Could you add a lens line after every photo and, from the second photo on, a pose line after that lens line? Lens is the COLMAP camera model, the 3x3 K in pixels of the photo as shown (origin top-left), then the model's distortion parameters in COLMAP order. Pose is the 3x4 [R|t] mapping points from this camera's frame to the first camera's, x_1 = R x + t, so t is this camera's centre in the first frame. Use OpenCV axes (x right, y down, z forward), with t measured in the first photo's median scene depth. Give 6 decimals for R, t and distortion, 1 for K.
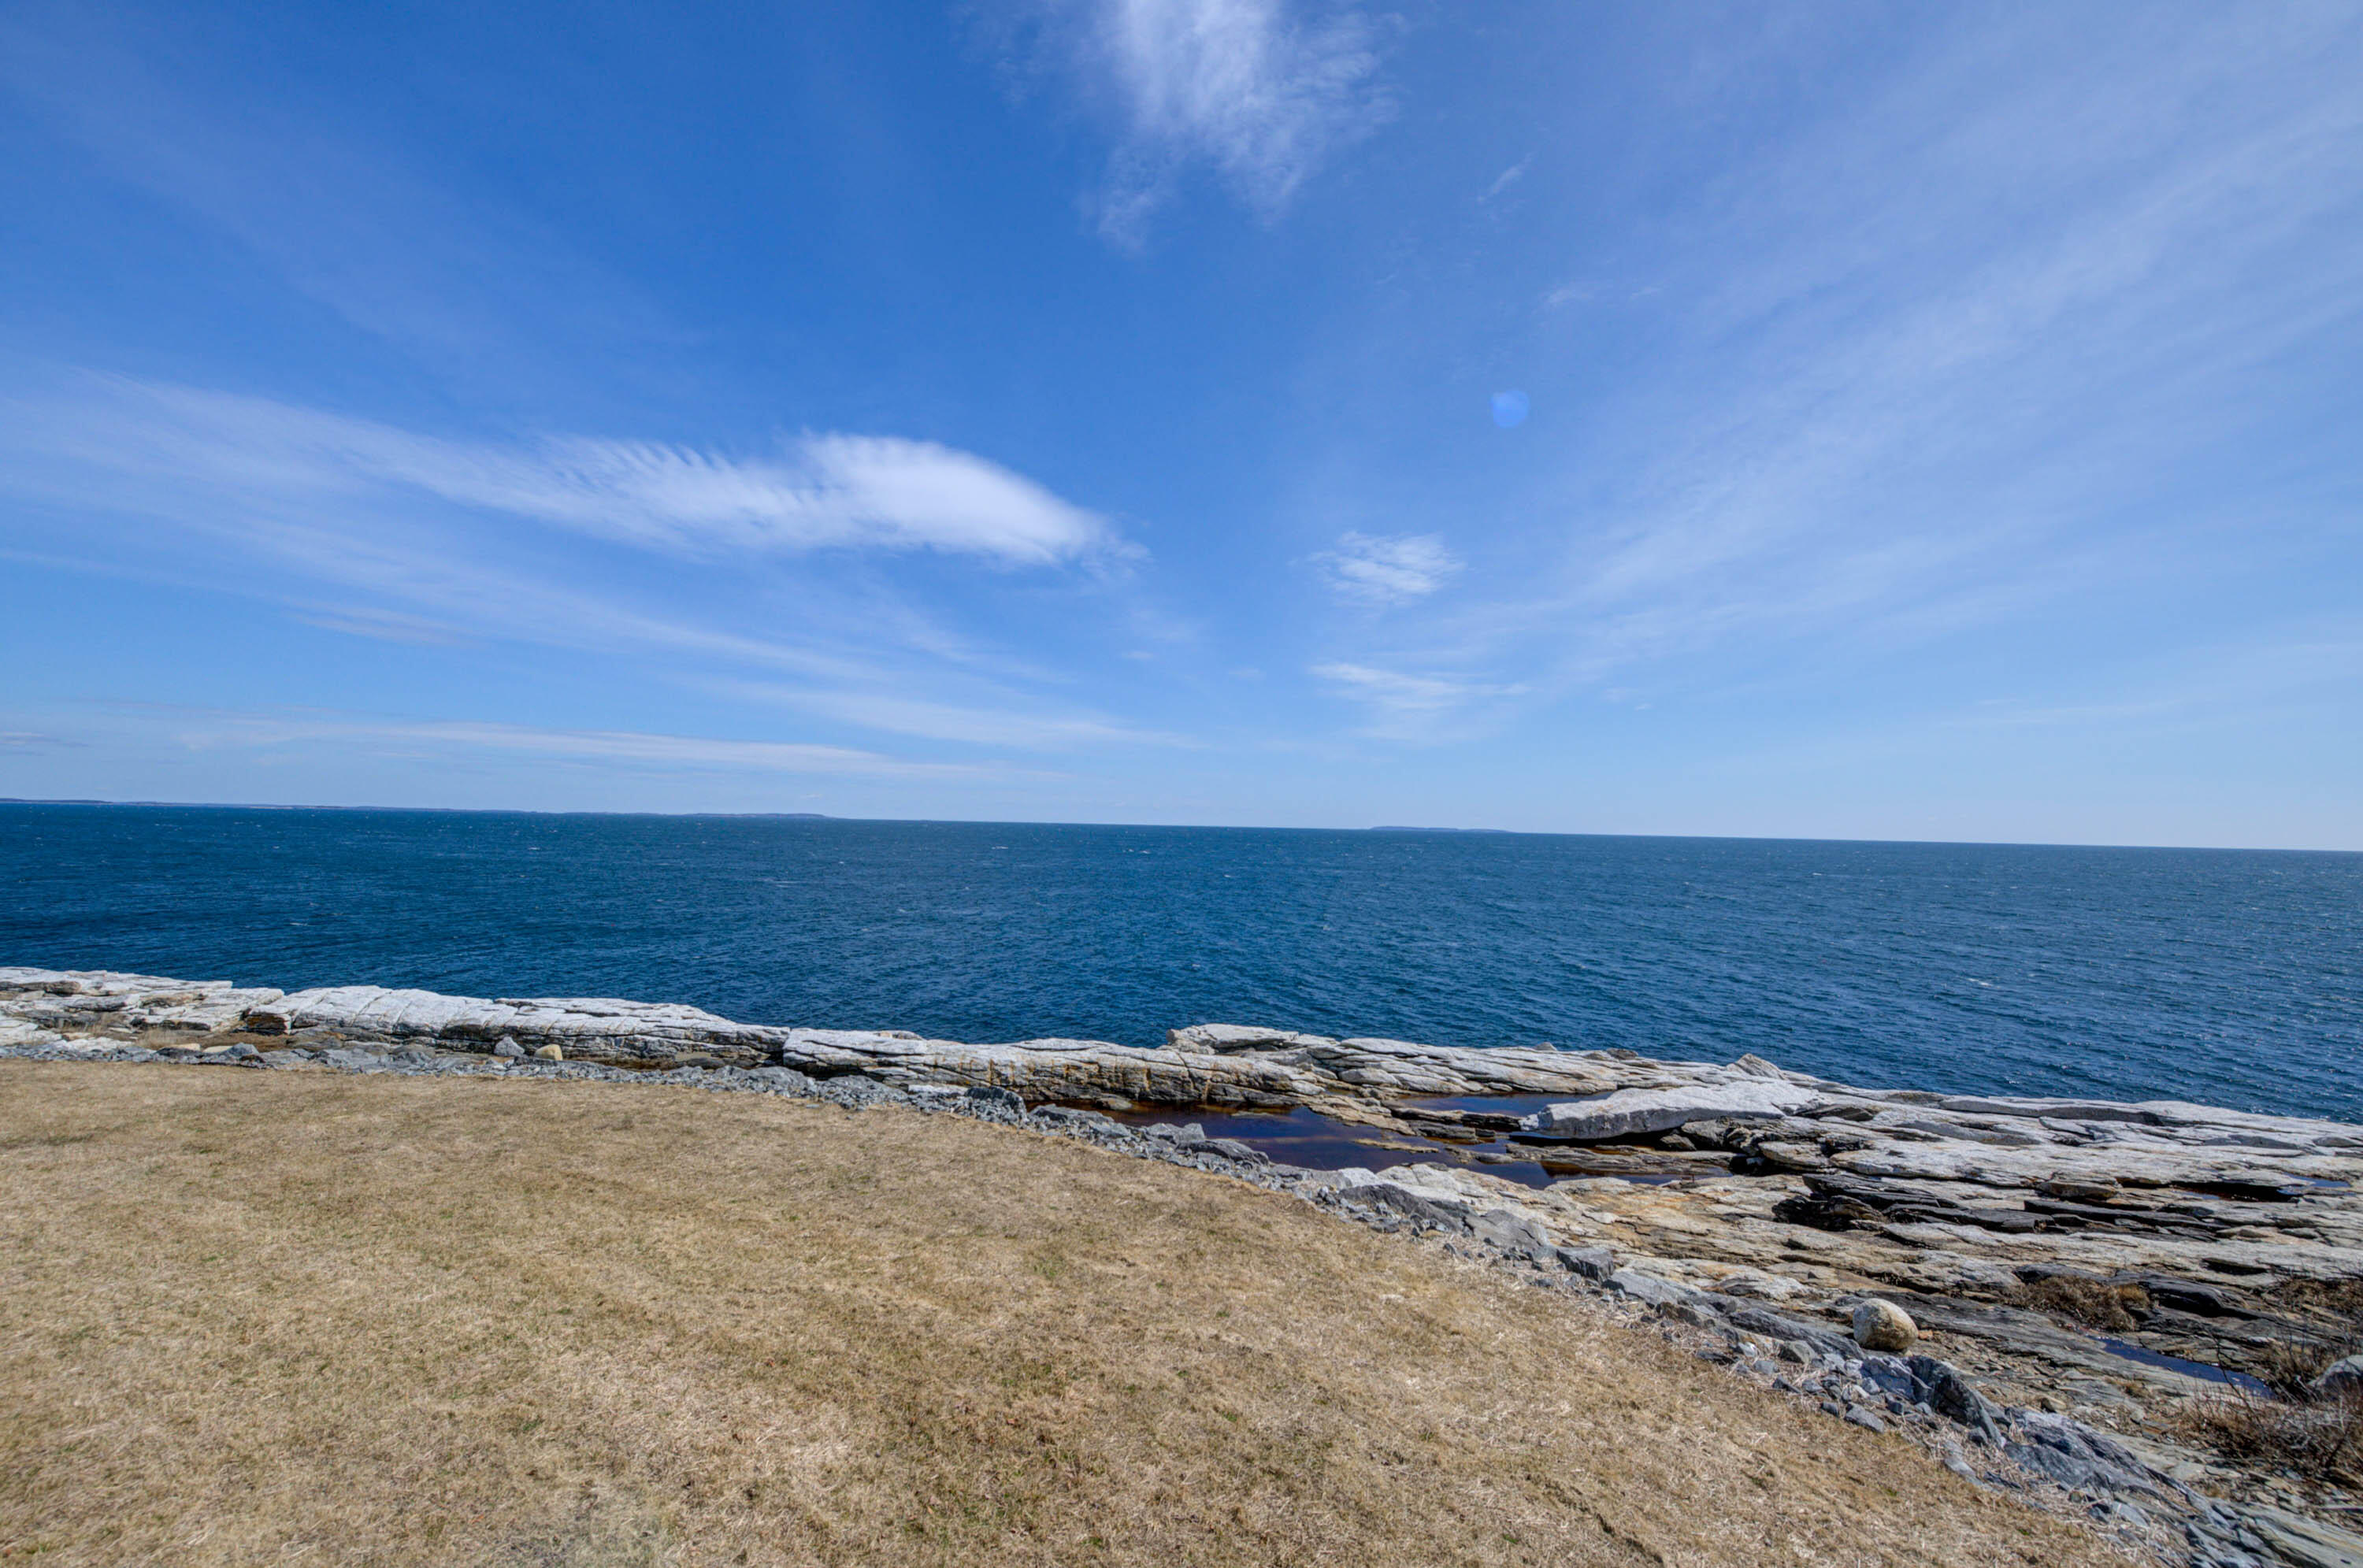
lens RADIAL K [[938.8, 0, 1179.2], [0, 938.8, 792.7], [0, 0, 1]] dist [0.004023, -0.003615]
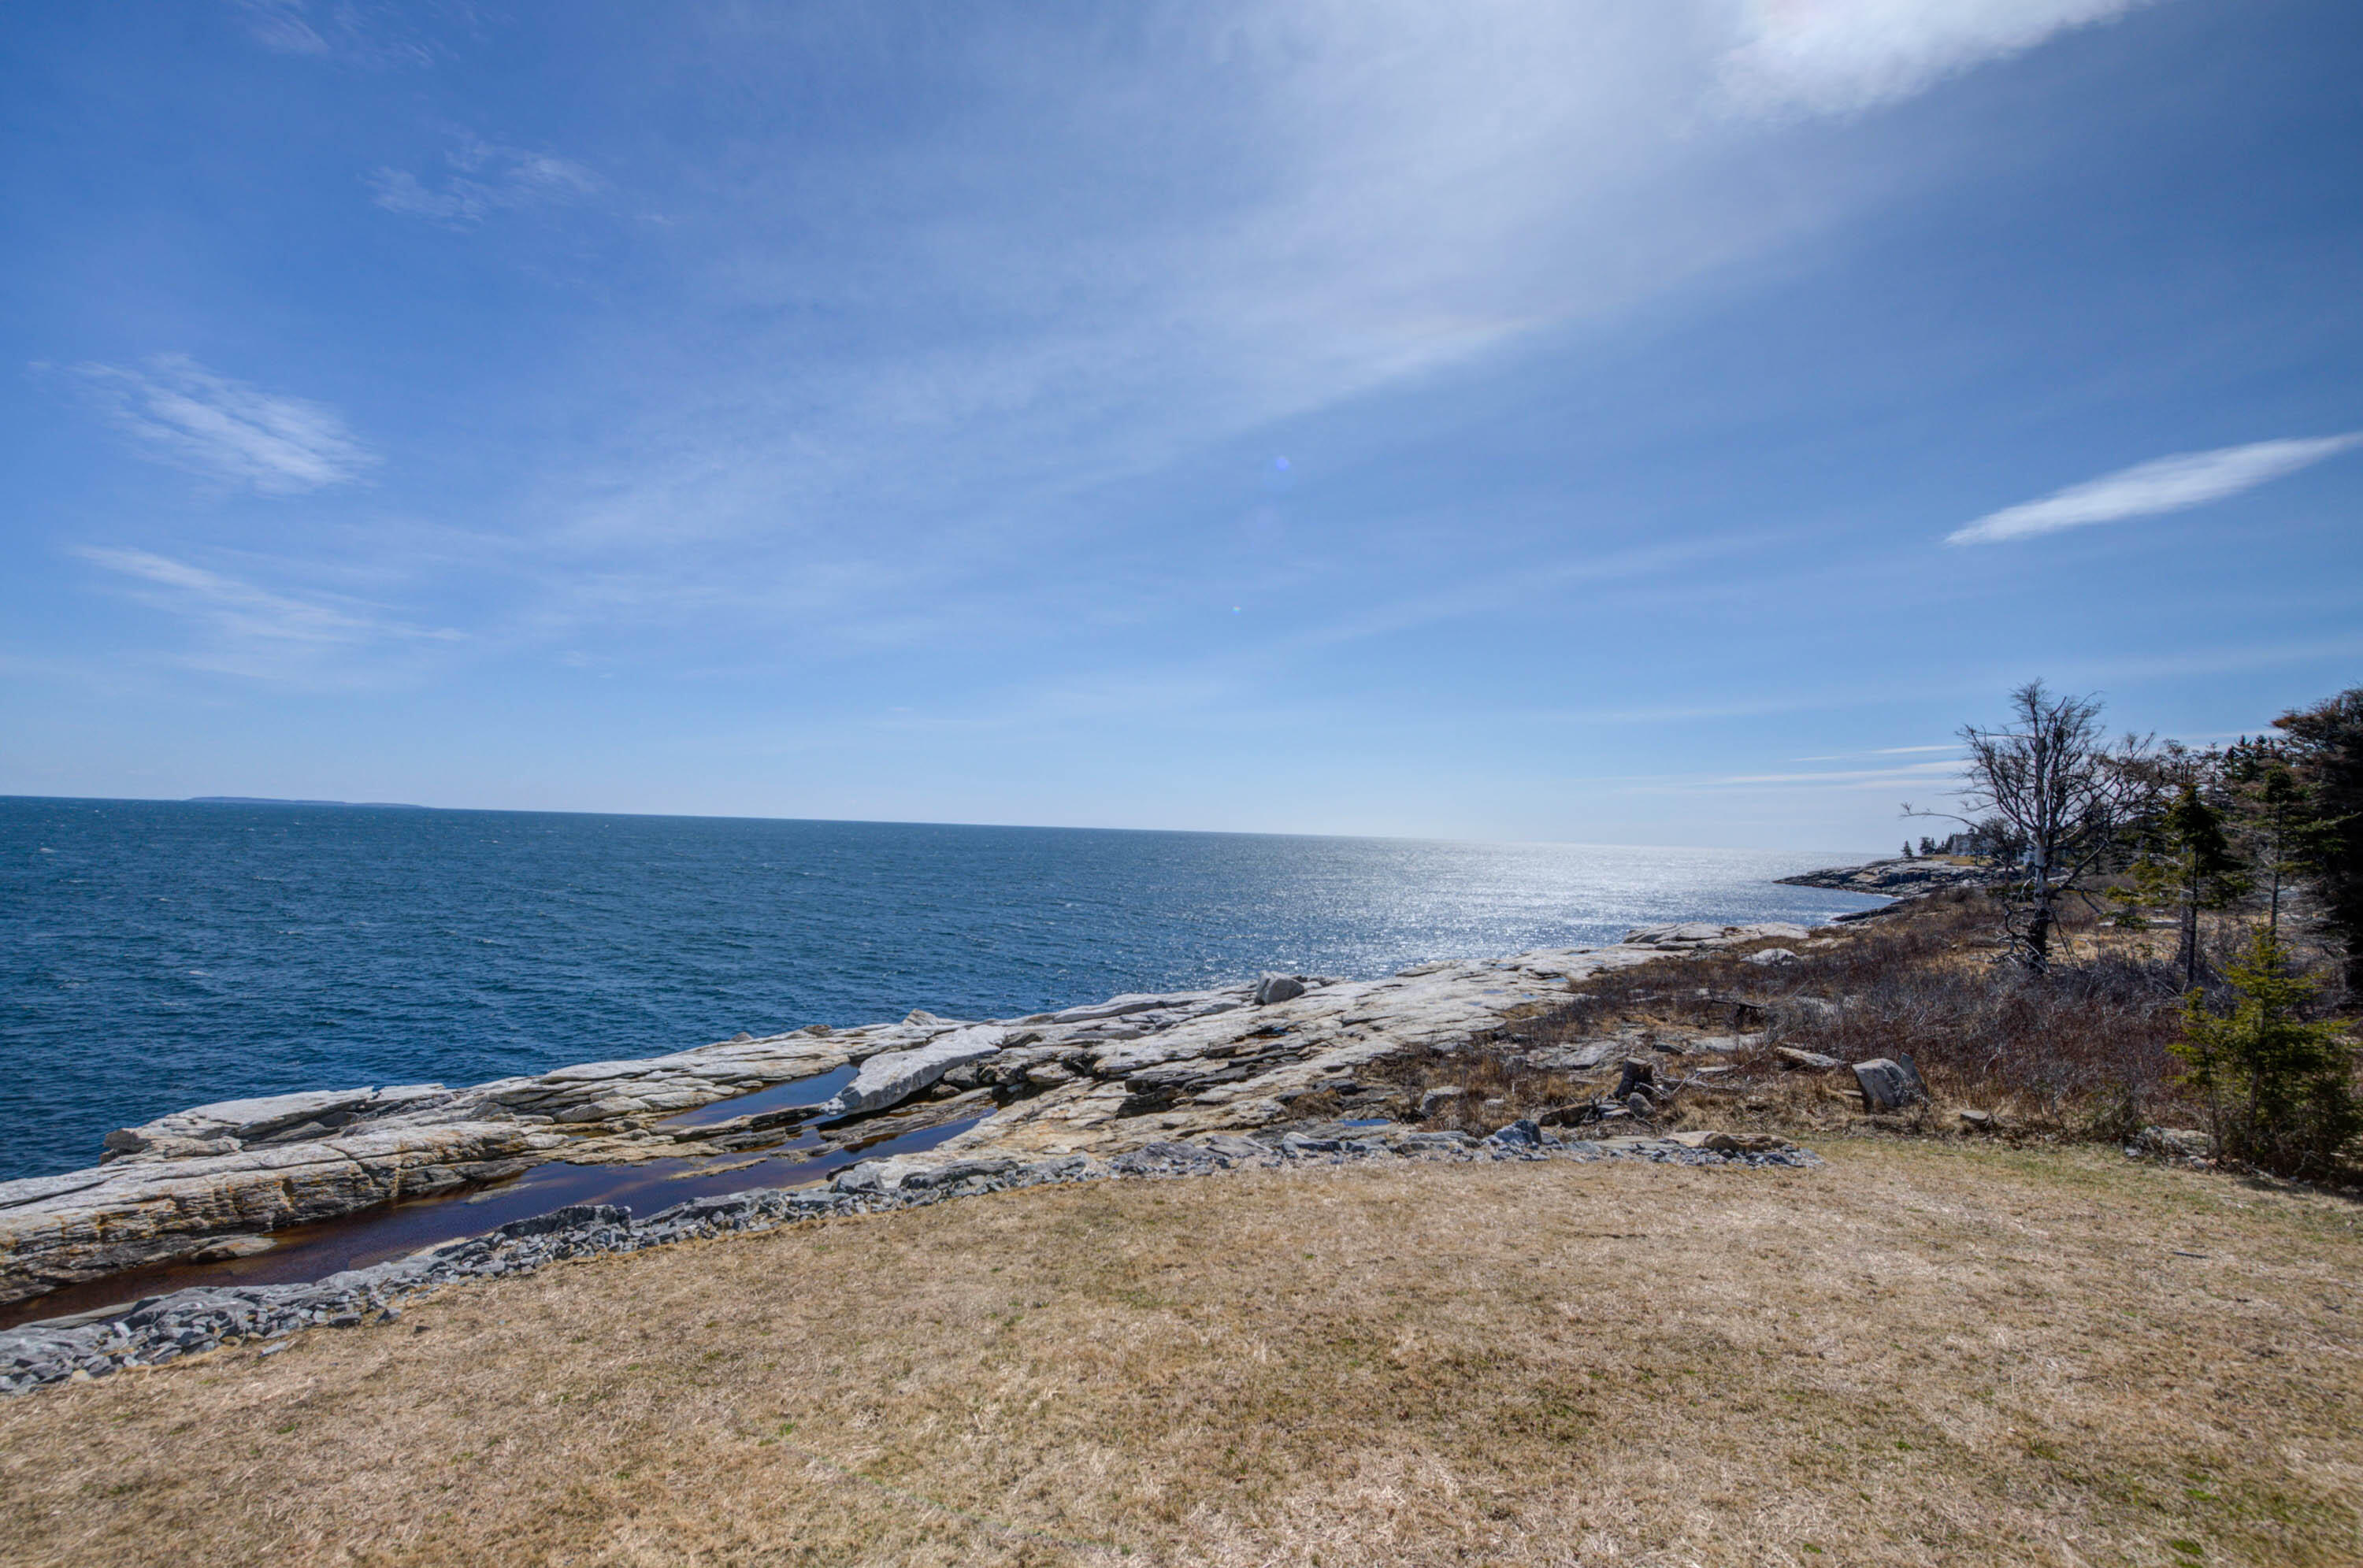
lens RADIAL K [[941.9, 0, 1179.7], [0, 941.9, 780.3], [0, 0, 1]] dist [0.002094, -0.003124]
pose [[0.536148, 0.038415, 0.843250, -0.265011], [-0.046925, 0.998776, -0.015665, -0.001864], [-0.842819, -0.031170, 0.537294, 0.134165]]
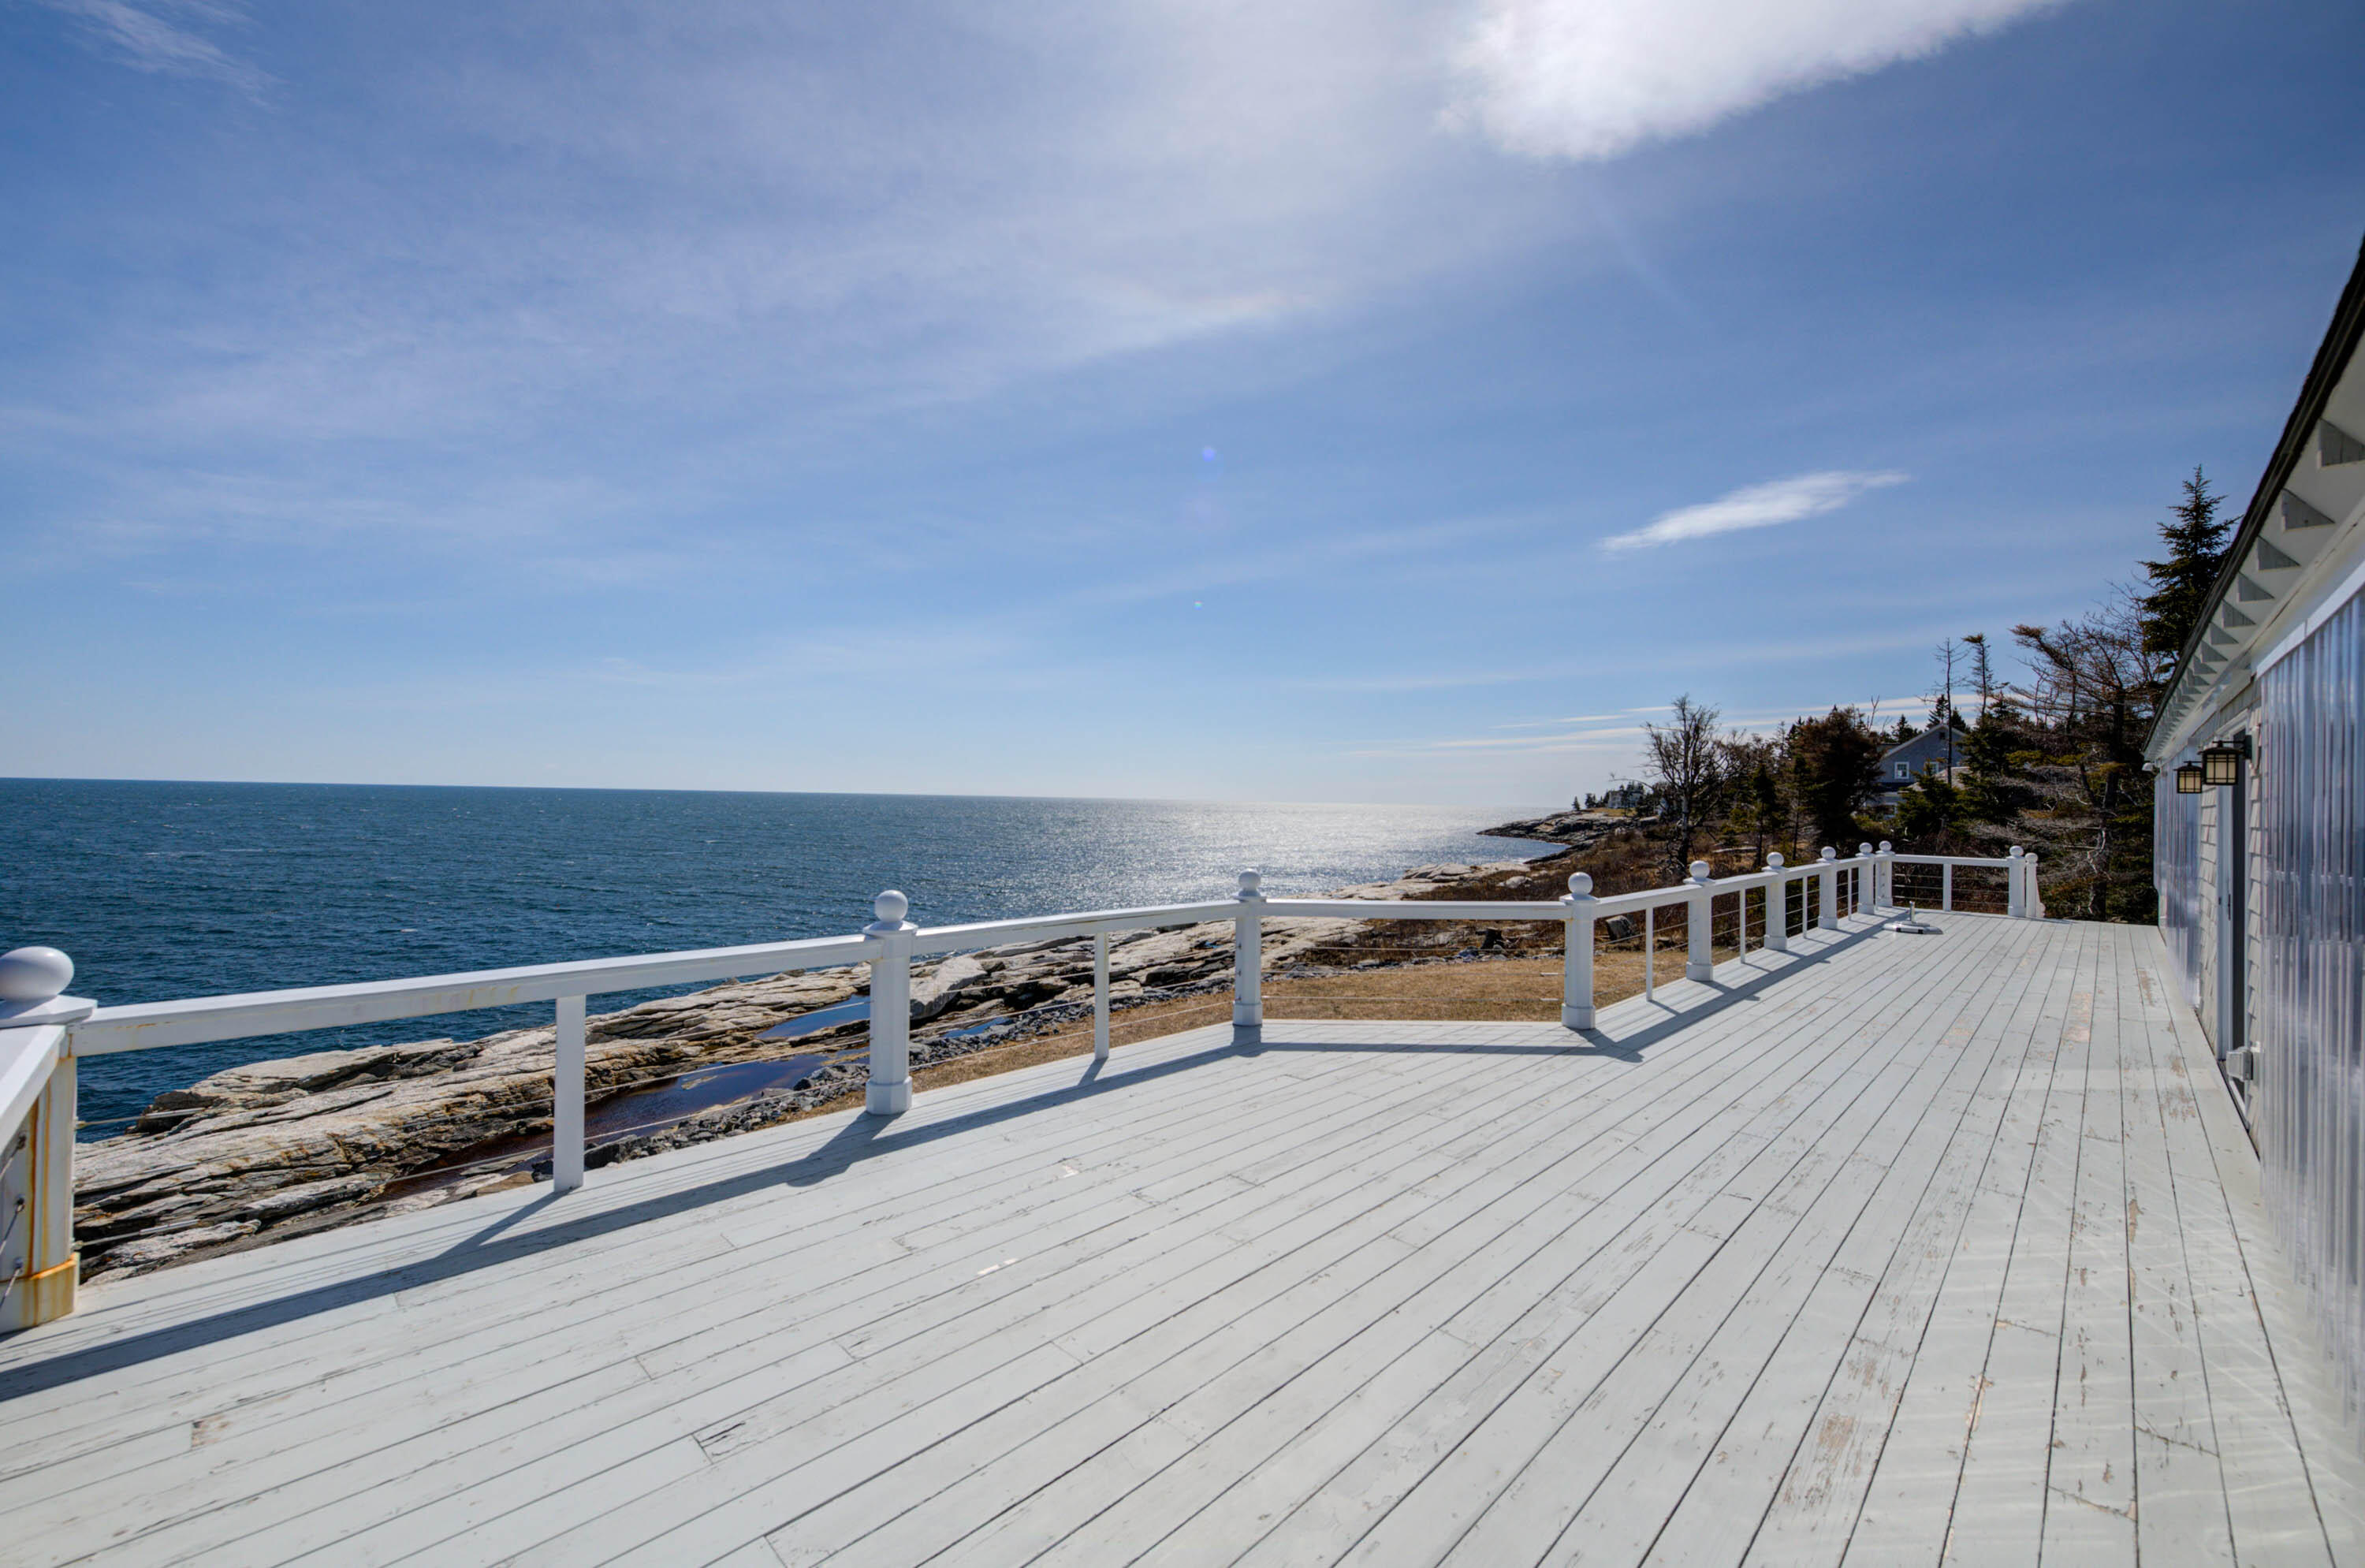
lens RADIAL K [[932.3, 0, 1182.5], [0, 932.3, 784.0], [0, 0, 1]] dist [-0.001572, -0.002977]
pose [[0.302207, -0.001438, 0.953241, -0.659184], [-0.043318, 0.998945, 0.015240, -0.003925], [-0.952258, -0.045898, 0.301826, 0.227778]]
